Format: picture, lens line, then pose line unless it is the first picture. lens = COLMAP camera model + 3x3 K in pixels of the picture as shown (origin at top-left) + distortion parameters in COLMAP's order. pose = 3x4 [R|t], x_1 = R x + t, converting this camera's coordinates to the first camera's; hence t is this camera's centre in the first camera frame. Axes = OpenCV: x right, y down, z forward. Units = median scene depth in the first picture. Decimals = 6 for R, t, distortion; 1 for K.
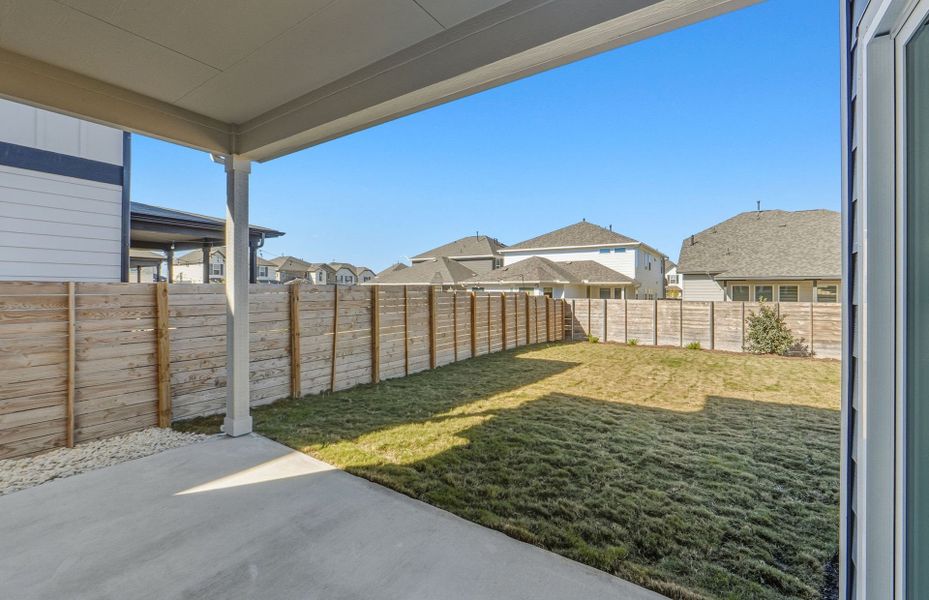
lens RADIAL K [[391.1, 0, 466.2], [0, 391.1, 292.0], [0, 0, 1]] dist [-0.003110, -0.000792]
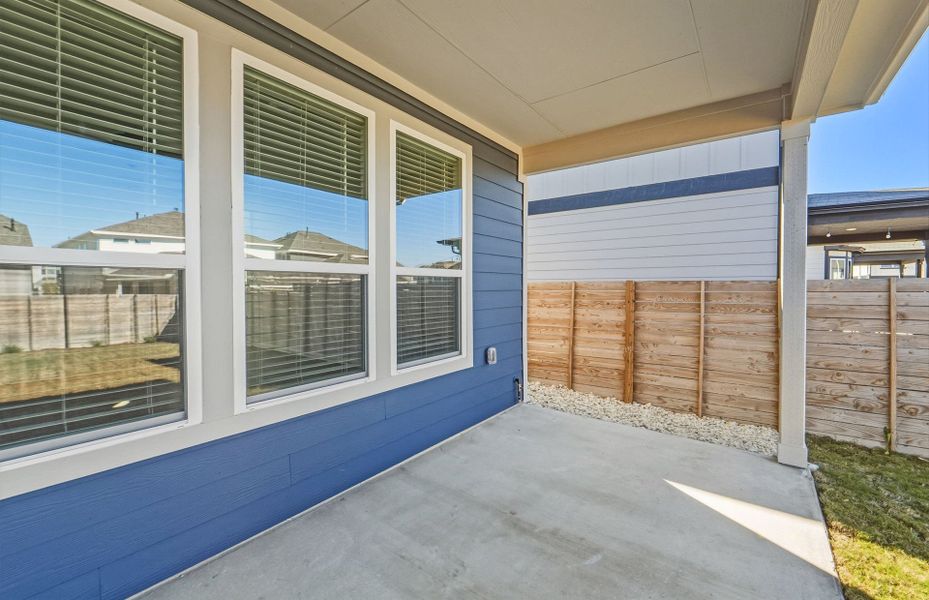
lens RADIAL K [[384.6, 0, 469.1], [0, 384.6, 295.1], [0, 0, 1]] dist [-0.002228, -0.000290]
pose [[-0.038195, 0.015845, -0.999145, 0.074674], [-0.003798, 0.999865, 0.016001, 0.000777], [0.999263, 0.004406, -0.038130, 0.113278]]
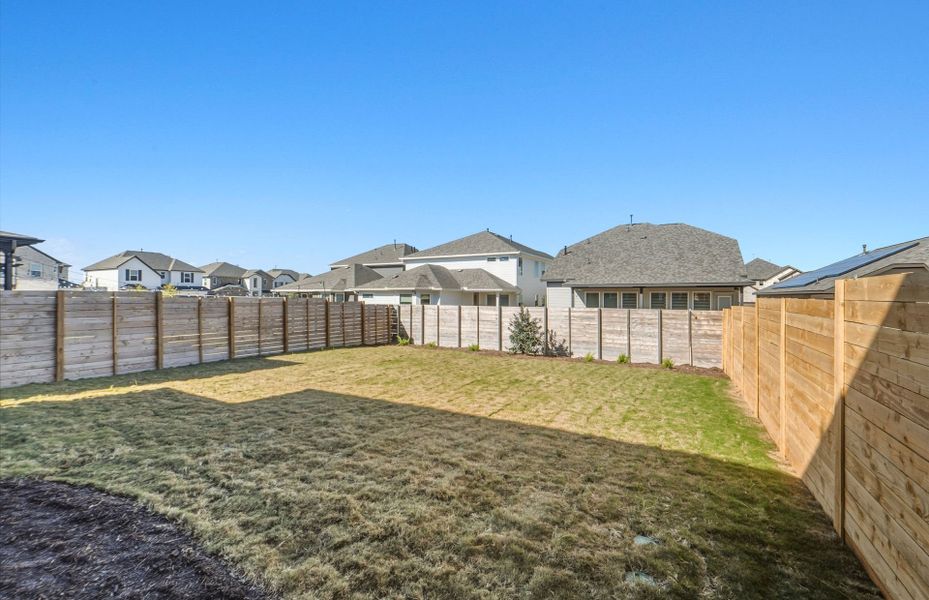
lens RADIAL K [[391.1, 0, 466.2], [0, 391.1, 292.0], [0, 0, 1]] dist [-0.003110, -0.000792]
pose [[0.997349, 0.001710, 0.072749, 0.516232], [-0.000408, 0.999840, -0.017898, 0.002402], [-0.072768, 0.017821, 0.997190, -0.097871]]
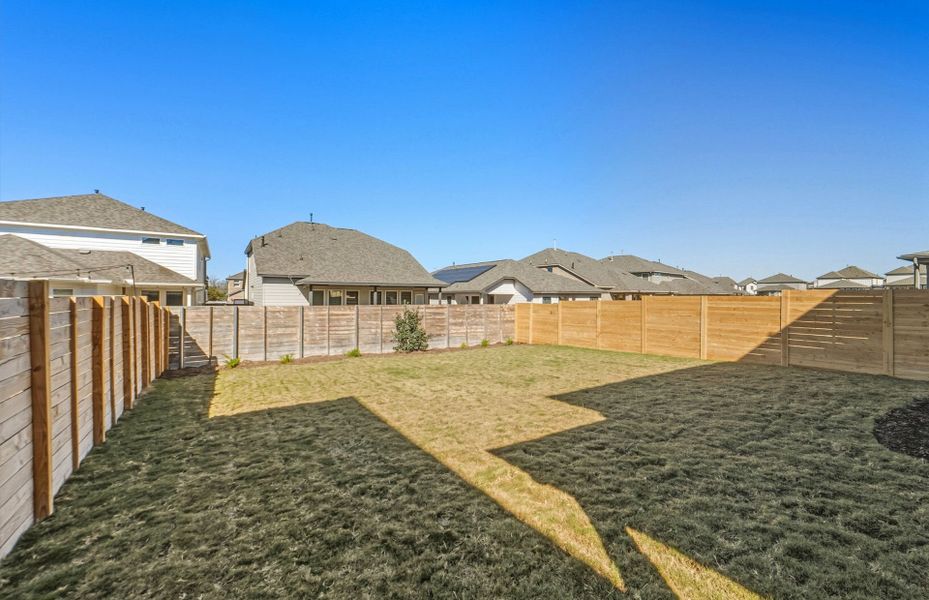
lens RADIAL K [[388.7, 0, 464.5], [0, 388.7, 300.0], [0, 0, 1]] dist [-0.011597, -0.000285]
pose [[0.401090, -0.009082, 0.915994, -0.189983], [0.001022, 0.999955, 0.009467, 0.000811], [-0.916038, -0.002861, 0.401081, 0.398161]]
